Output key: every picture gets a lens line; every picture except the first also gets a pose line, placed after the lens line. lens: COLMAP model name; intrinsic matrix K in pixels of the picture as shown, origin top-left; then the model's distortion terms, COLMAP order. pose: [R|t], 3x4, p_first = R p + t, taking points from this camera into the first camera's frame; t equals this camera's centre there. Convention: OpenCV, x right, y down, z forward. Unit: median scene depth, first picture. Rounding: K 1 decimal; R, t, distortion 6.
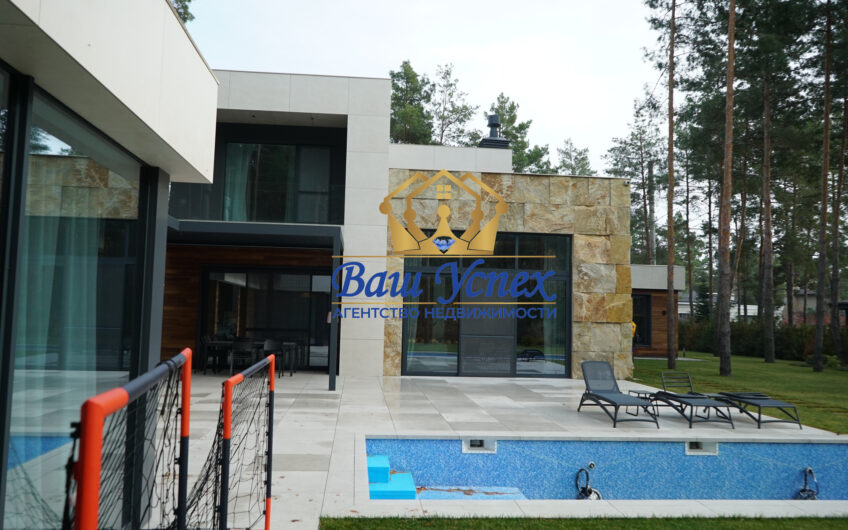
lens RADIAL K [[705.4, 0, 425.3], [0, 705.4, 185.9], [0, 0, 1]] dist [0.000859, -0.000900]
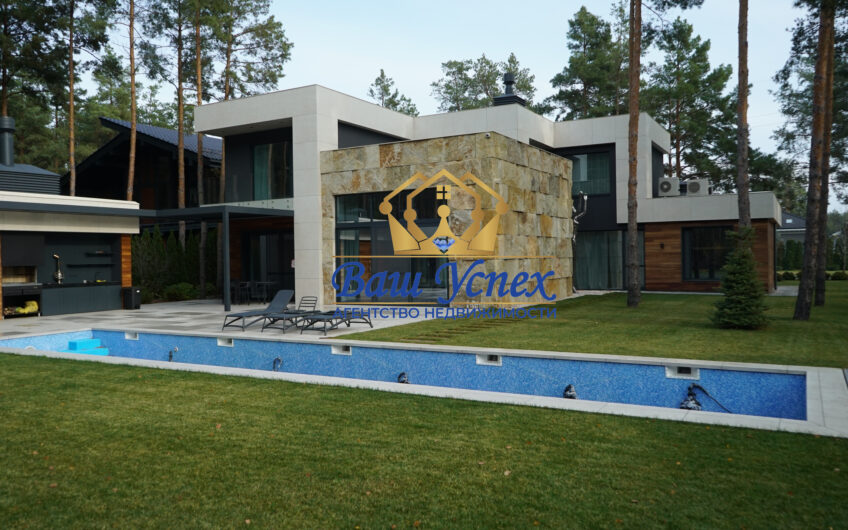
lens RADIAL K [[666.4, 0, 414.7], [0, 666.4, 269.2], [0, 0, 1]] dist [-0.007053, 0.004011]
pose [[0.812428, -0.029266, -0.582326, 0.808354], [0.145206, 0.977428, 0.153460, 0.024430], [0.564690, -0.209233, 0.798340, 0.047403]]
